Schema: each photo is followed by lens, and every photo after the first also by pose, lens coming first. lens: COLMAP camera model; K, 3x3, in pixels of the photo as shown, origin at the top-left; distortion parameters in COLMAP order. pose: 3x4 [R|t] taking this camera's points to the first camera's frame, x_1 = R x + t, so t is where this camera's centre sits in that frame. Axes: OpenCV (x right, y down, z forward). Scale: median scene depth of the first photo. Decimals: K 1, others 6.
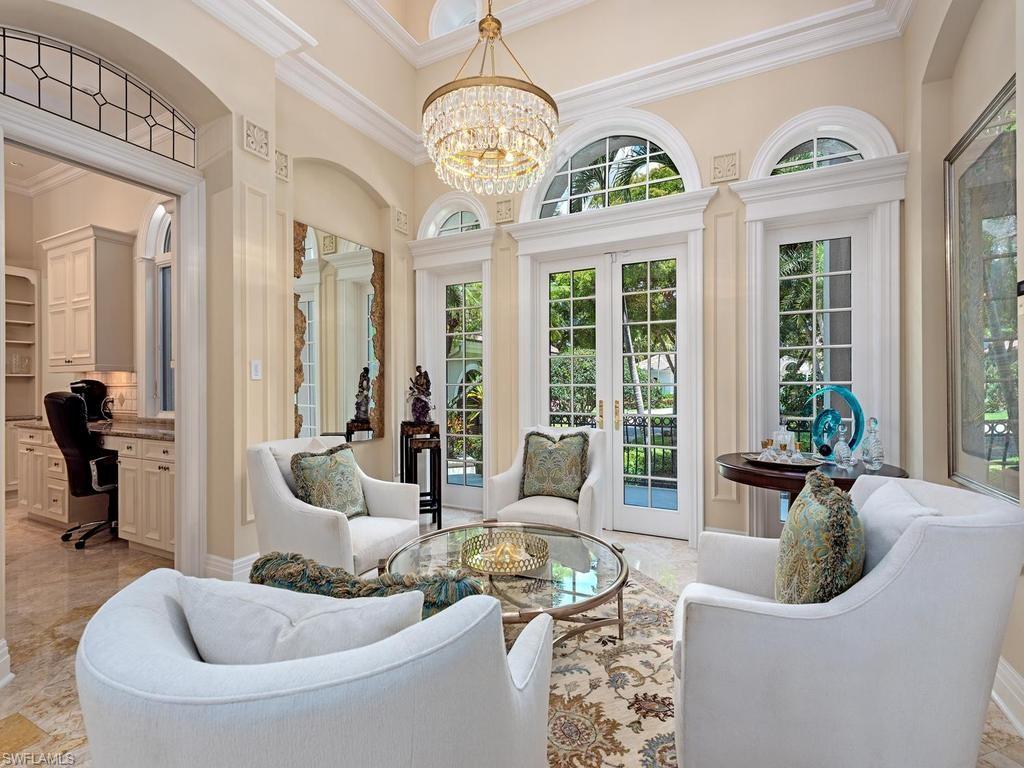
lens RADIAL K [[488.6, 0, 508.7], [0, 488.6, 384.8], [0, 0, 1]] dist [0.000220, 0.000008]
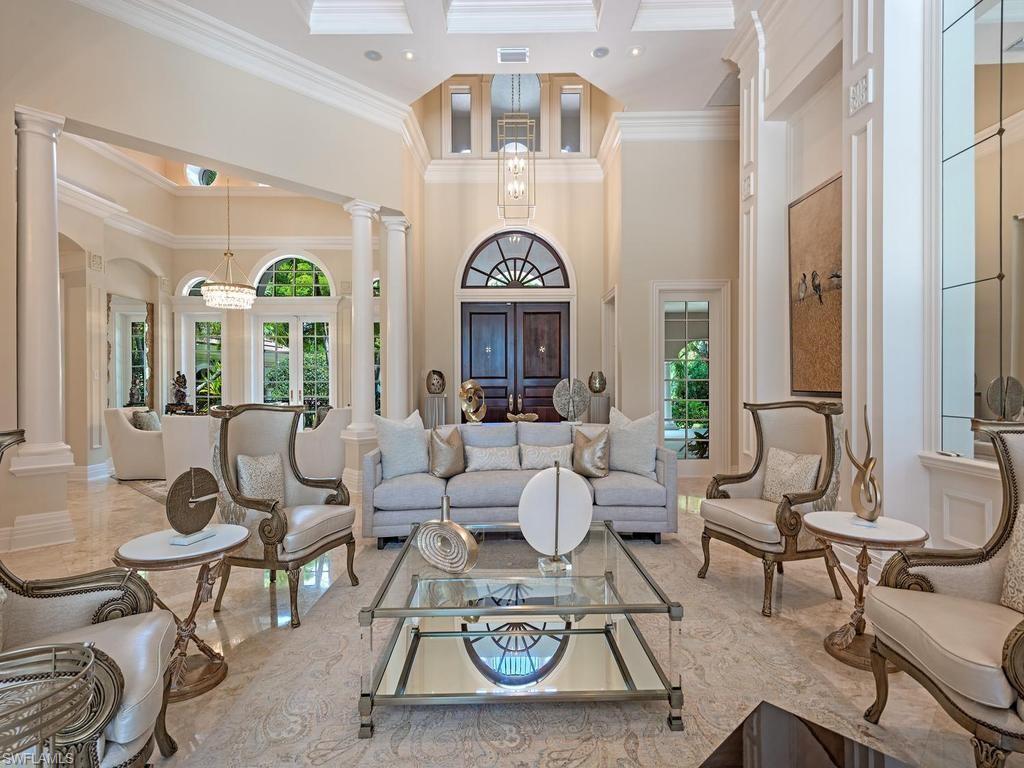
lens RADIAL K [[512.2, 0, 515.9], [0, 512.2, 384.9], [0, 0, 1]] dist [-0.001360, -0.000427]
pose [[0.883393, 0.000323, 0.468633, 0.020311], [-0.002079, 0.999993, 0.003229, 0.001177], [-0.468628, -0.003826, 0.883387, -1.159115]]
